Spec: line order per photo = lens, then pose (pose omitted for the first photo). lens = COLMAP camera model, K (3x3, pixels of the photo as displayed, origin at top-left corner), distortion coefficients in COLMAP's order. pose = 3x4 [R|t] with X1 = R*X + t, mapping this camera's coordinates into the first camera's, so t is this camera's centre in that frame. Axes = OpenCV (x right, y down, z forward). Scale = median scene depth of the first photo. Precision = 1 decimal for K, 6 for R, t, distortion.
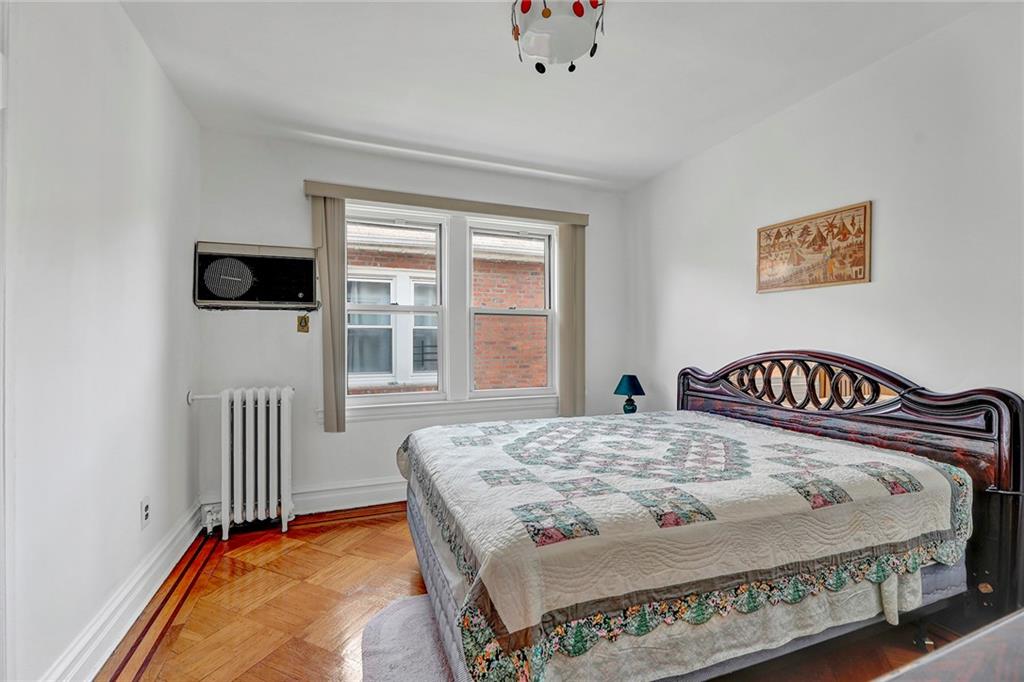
lens RADIAL K [[428.6, 0, 511.7], [0, 428.6, 345.4], [0, 0, 1]] dist [-0.000574, -0.000259]
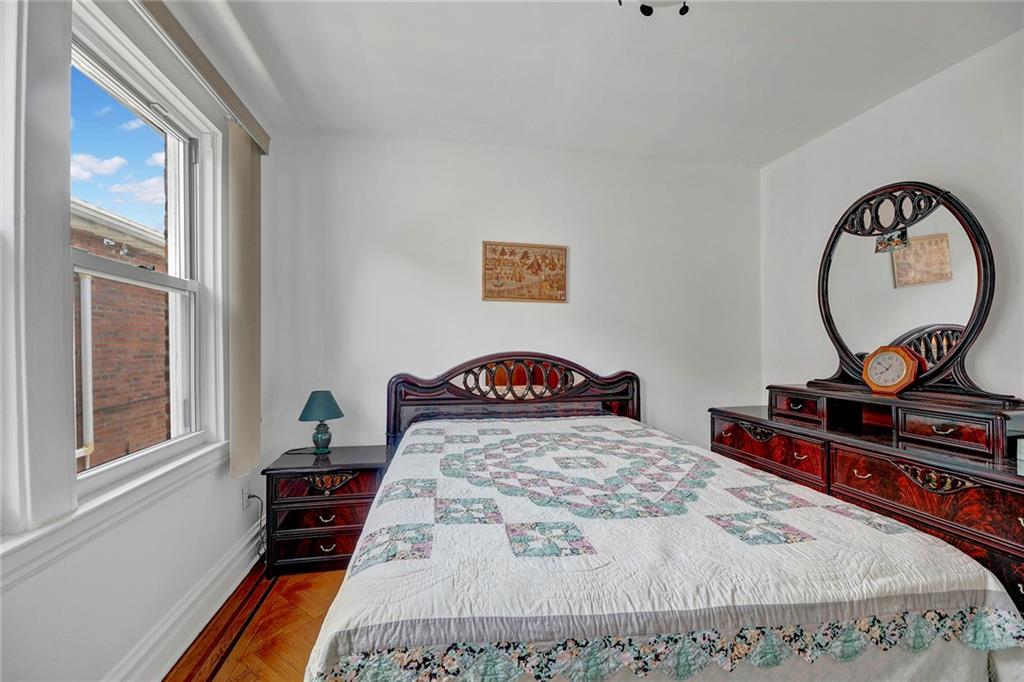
lens RADIAL K [[417.6, 0, 506.4], [0, 417.6, 345.7], [0, 0, 1]] dist [-0.000640, -0.003150]
pose [[0.204574, 0.000402, 0.978851, -0.516342], [0.006850, 0.999975, -0.001842, -0.004217], [-0.978827, 0.007082, 0.204566, 0.826538]]
